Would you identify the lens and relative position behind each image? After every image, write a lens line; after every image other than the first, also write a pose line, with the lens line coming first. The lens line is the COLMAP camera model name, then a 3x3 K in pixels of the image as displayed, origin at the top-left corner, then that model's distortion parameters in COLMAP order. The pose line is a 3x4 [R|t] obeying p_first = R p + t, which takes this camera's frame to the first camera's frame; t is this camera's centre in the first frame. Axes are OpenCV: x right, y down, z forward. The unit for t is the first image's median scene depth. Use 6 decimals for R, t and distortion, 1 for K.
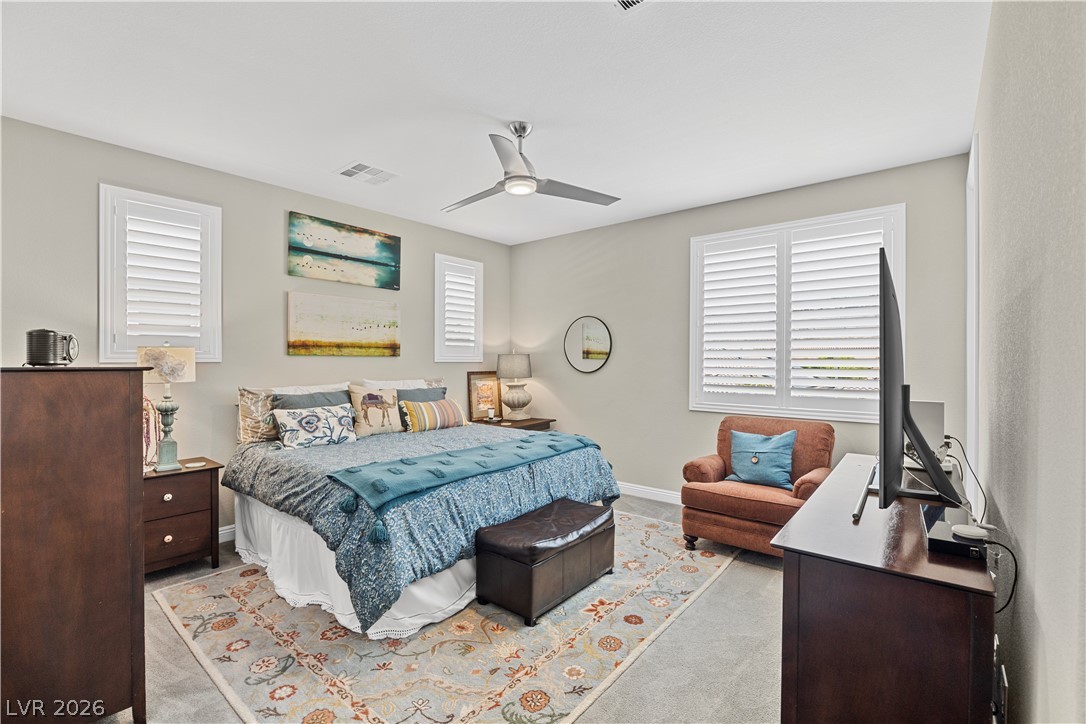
lens RADIAL K [[485.7, 0, 540.5], [0, 485.7, 361.6], [0, 0, 1]] dist [-0.008552, -0.000774]
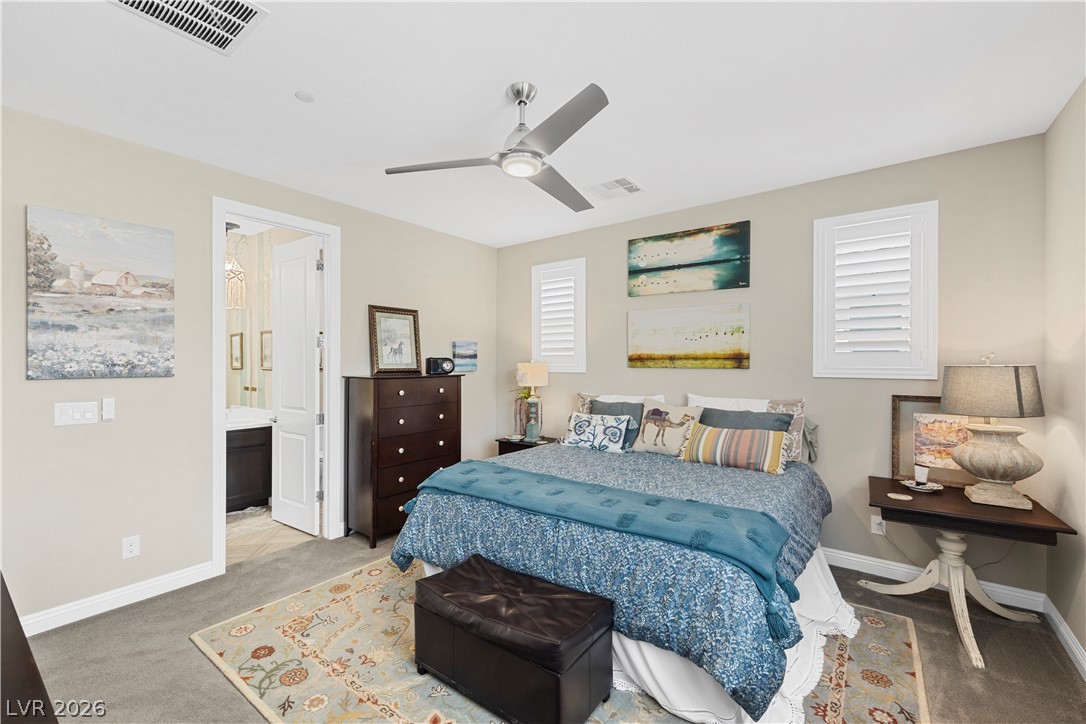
lens RADIAL K [[455.1, 0, 540.2], [0, 455.1, 361.6], [0, 0, 1]] dist [0.008220, -0.001023]
pose [[0.048565, -0.001573, -0.998819, 0.500038], [-0.004106, 0.999990, -0.001775, -0.022526], [0.998812, 0.004188, 0.048558, 0.692049]]
